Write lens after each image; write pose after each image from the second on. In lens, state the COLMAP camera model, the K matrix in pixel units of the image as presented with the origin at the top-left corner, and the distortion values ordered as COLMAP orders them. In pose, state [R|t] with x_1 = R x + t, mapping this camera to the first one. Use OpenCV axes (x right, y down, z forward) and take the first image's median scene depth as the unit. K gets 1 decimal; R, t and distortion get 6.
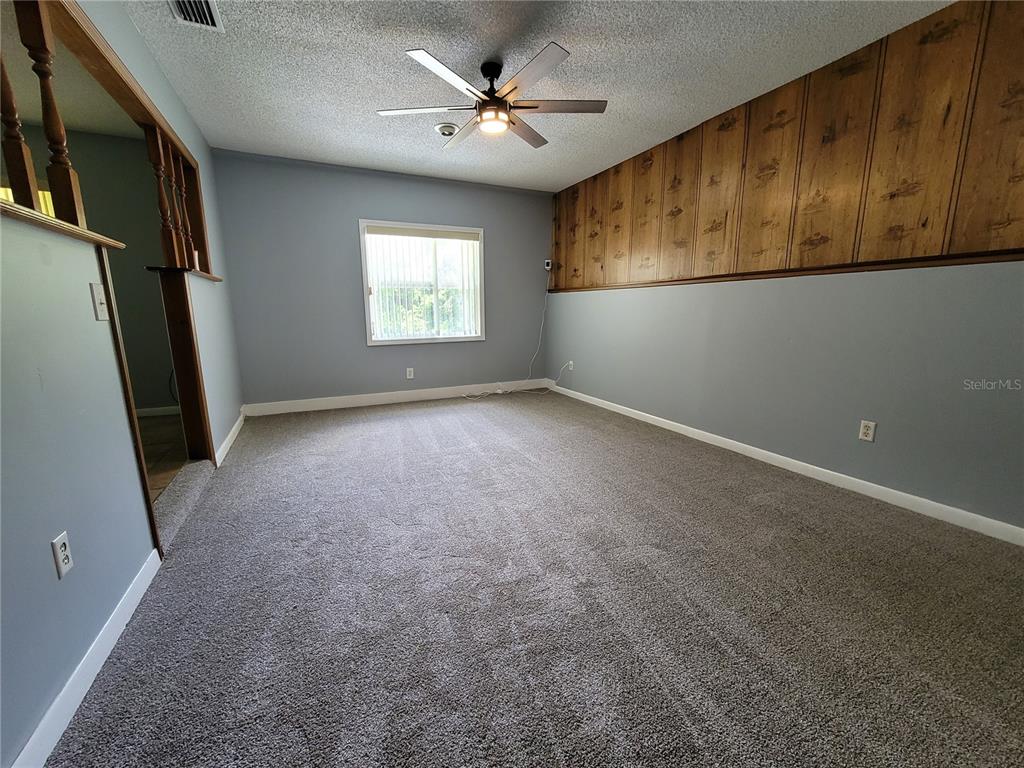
lens RADIAL K [[419.6, 0, 515.3], [0, 419.6, 387.2], [0, 0, 1]] dist [-0.000568, 0.000264]
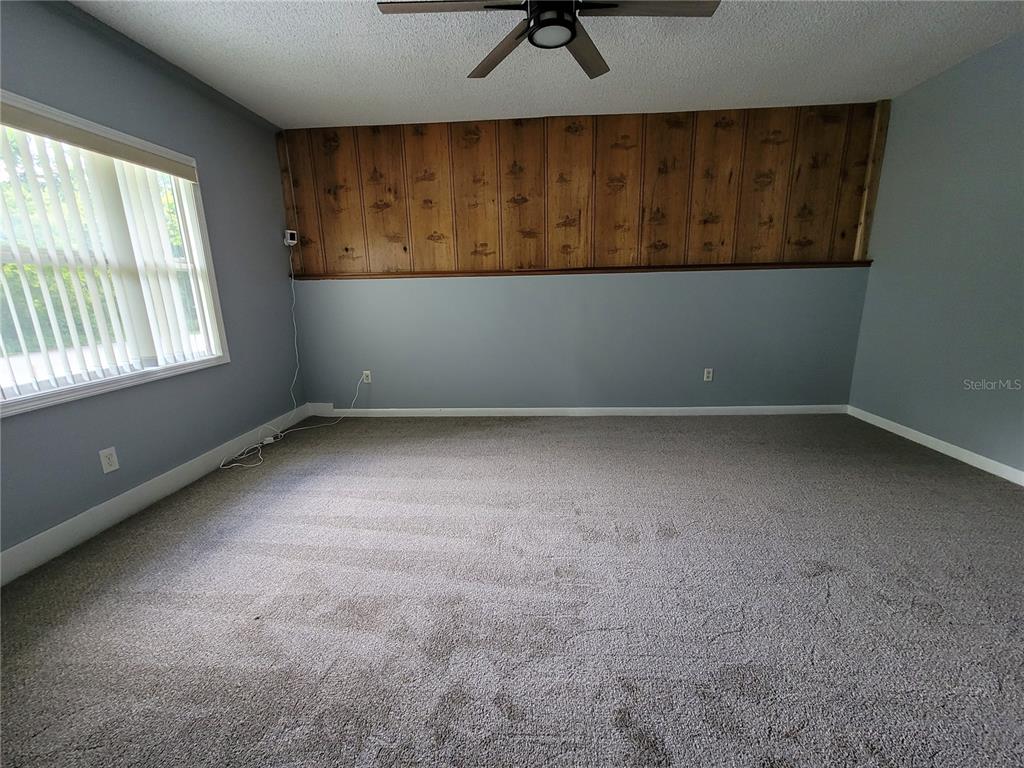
lens RADIAL K [[419.6, 0, 515.3], [0, 419.6, 387.2], [0, 0, 1]] dist [-0.000568, 0.000264]
pose [[0.482686, -0.204084, 0.851683, -0.538615], [0.178742, 0.974957, 0.132322, -0.118722], [-0.857360, 0.088362, 0.507077, 0.536458]]
